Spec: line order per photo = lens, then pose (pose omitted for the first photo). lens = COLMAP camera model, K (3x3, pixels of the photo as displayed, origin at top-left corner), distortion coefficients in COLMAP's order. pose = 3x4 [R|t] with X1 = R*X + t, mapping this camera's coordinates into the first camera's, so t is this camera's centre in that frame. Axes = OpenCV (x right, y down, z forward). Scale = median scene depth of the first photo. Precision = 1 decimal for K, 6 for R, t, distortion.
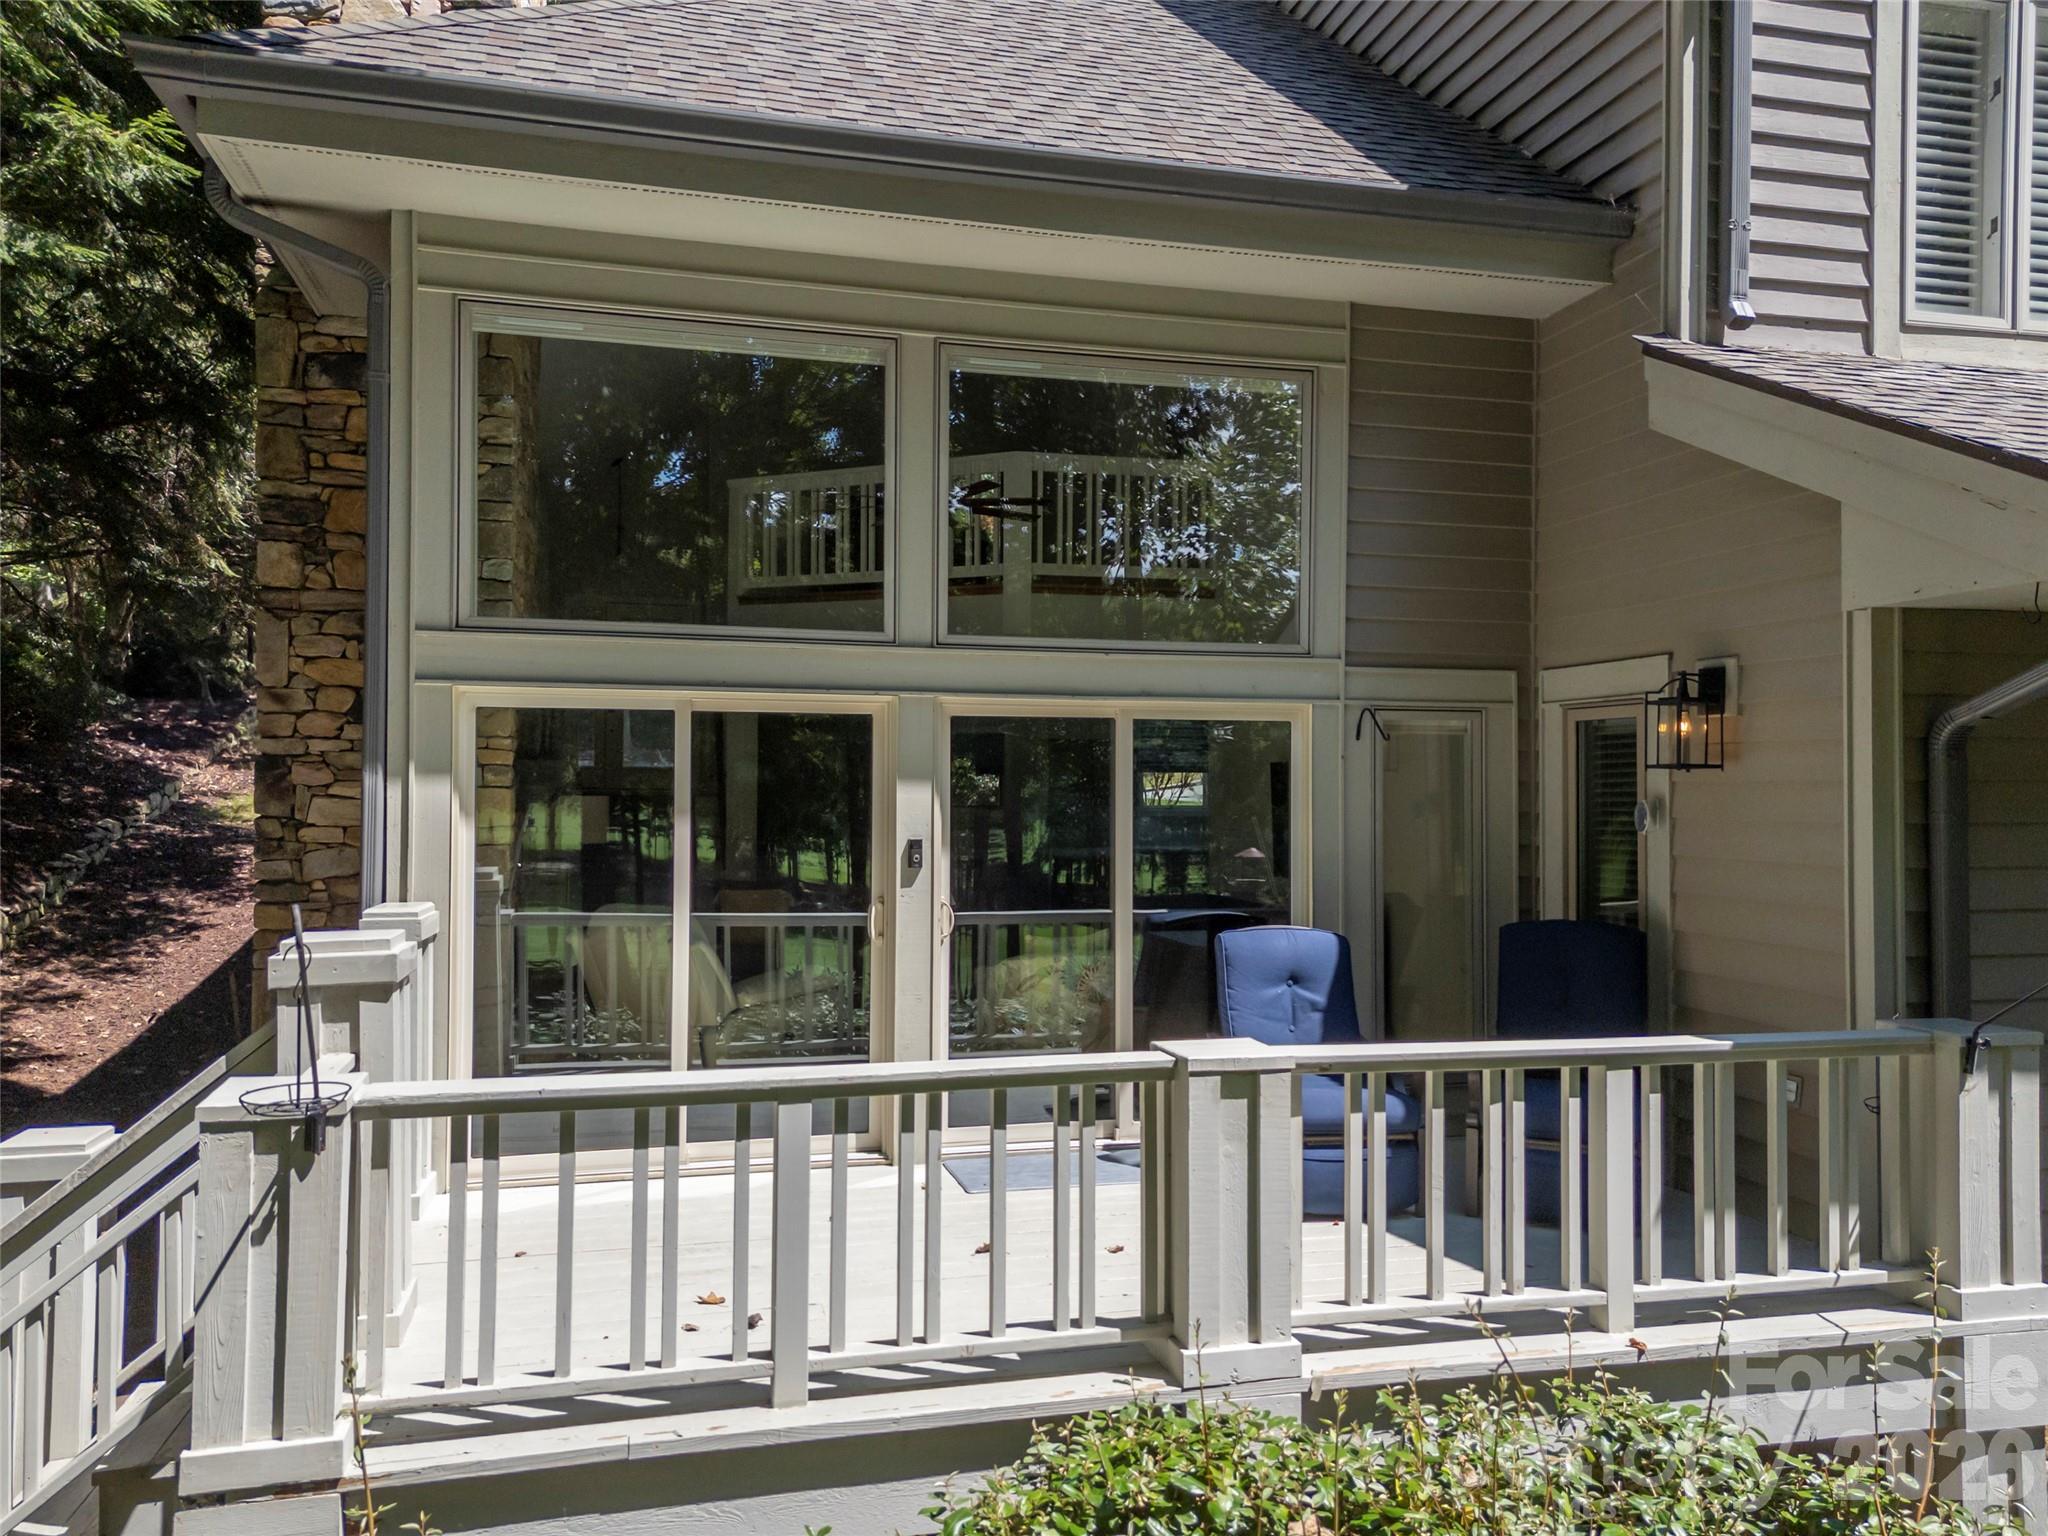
lens RADIAL K [[1498.2, 0, 1027.7], [0, 1498.2, 771.1], [0, 0, 1]] dist [0.086229, -0.045140]
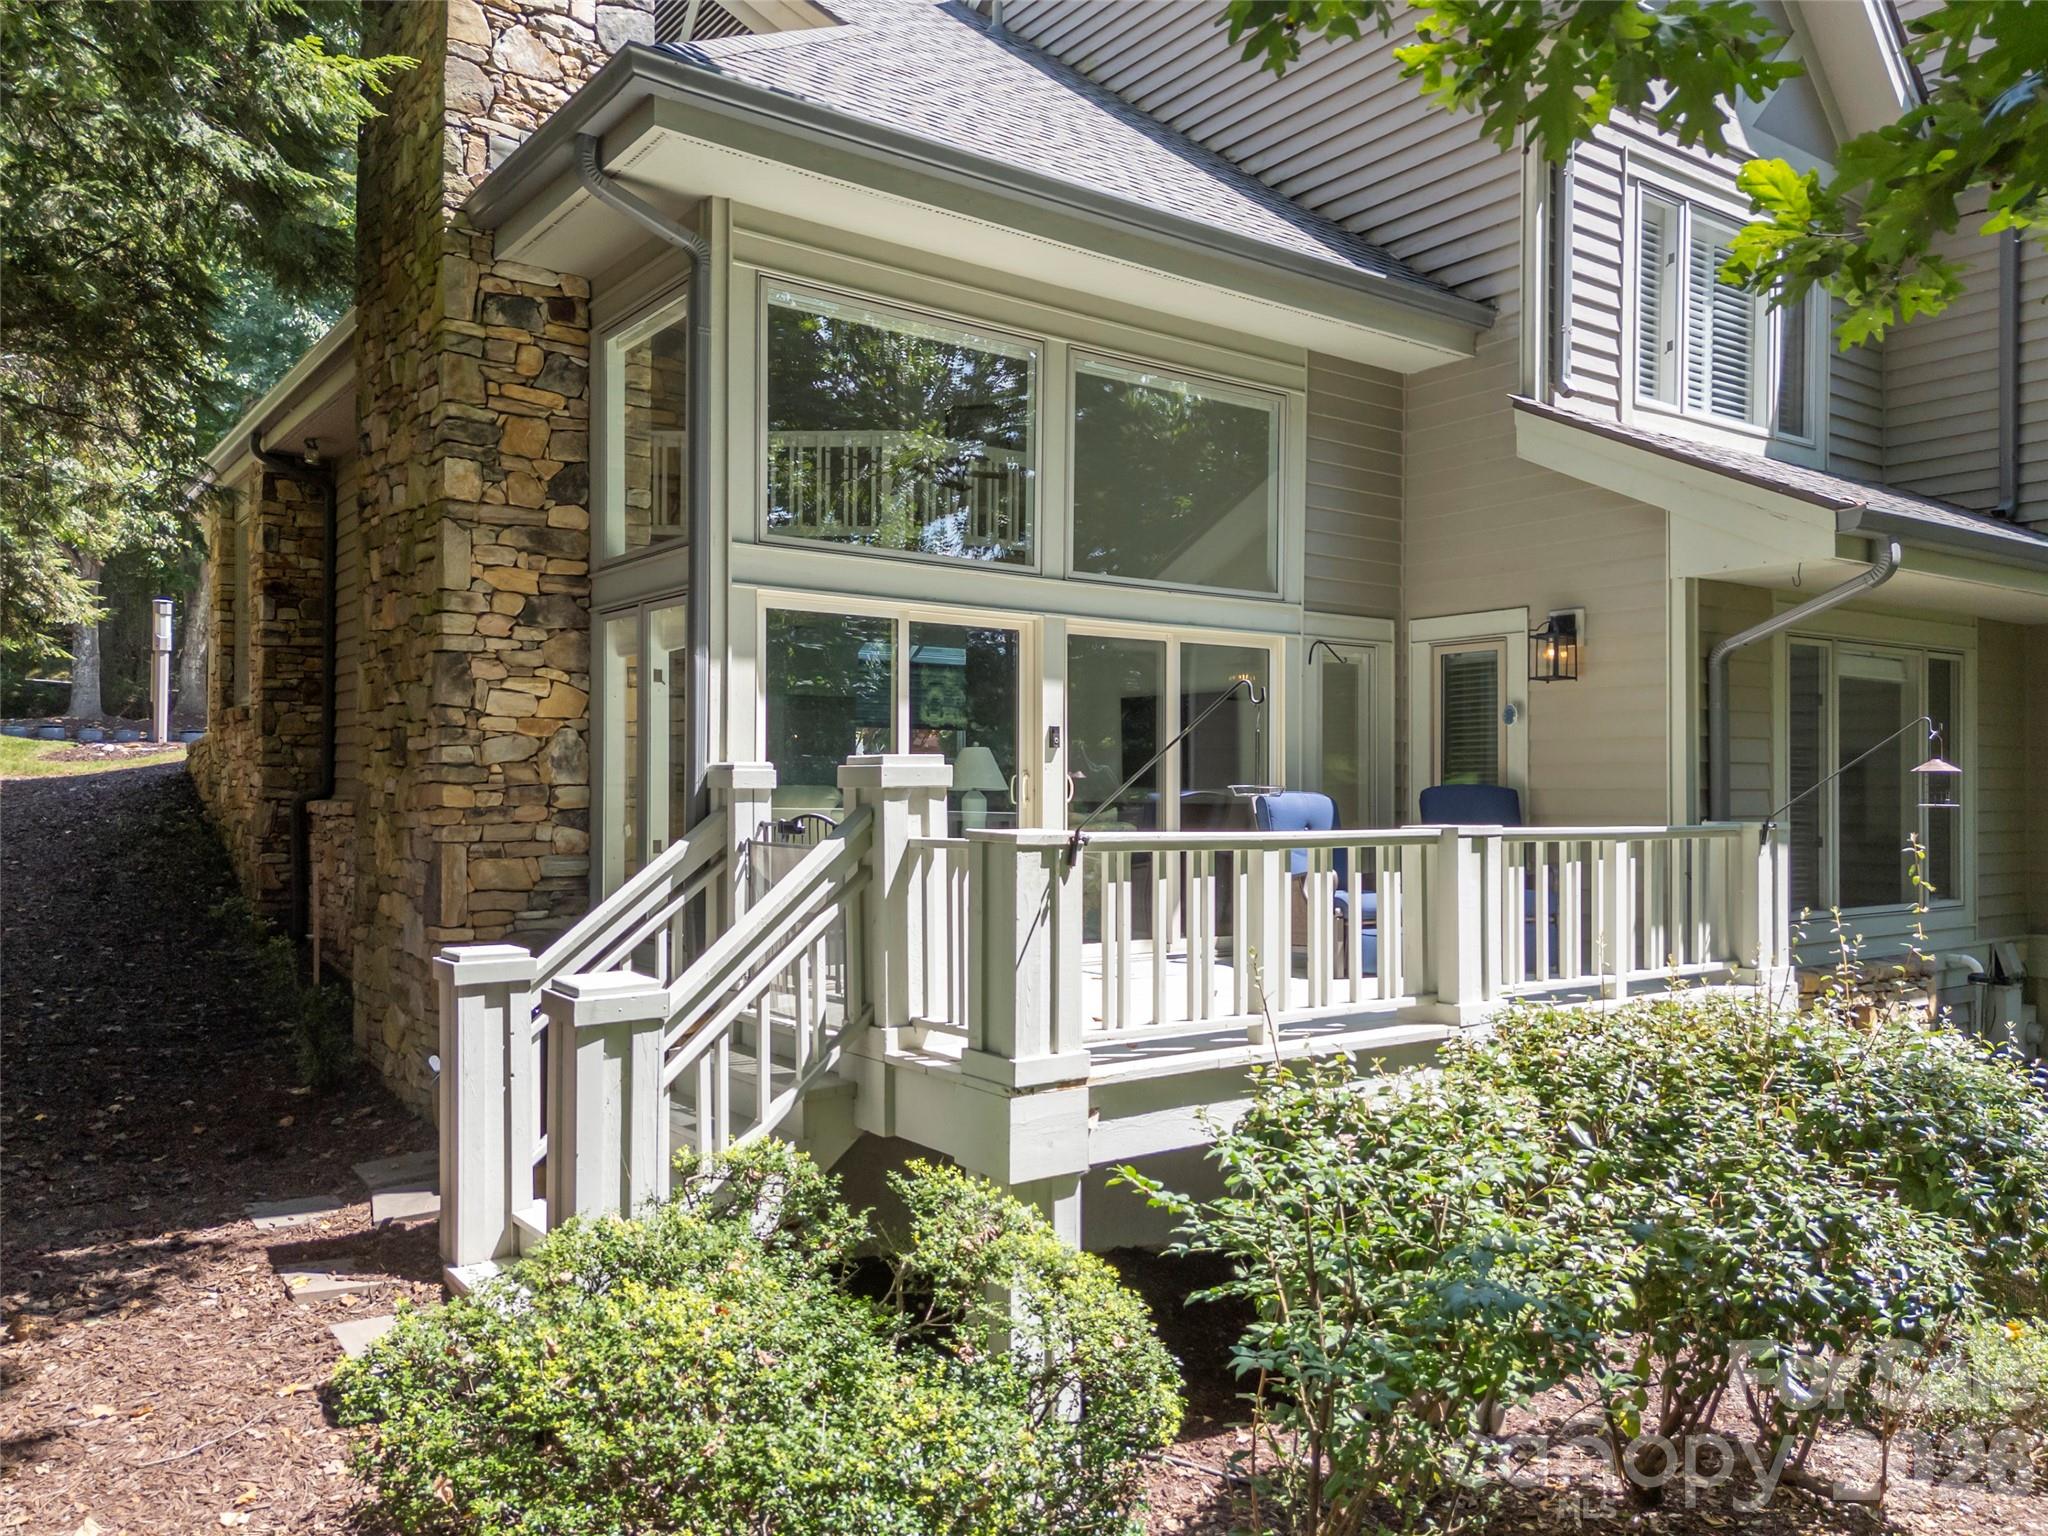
lens RADIAL K [[1498.2, 0, 1023.1], [0, 1498.2, 772.2], [0, 0, 1]] dist [0.086229, -0.045140]
pose [[0.926515, 0.002549, 0.376250, -0.570536], [-0.003533, 0.999992, 0.001926, 0.080484], [-0.376242, -0.003114, 0.926516, -0.195545]]
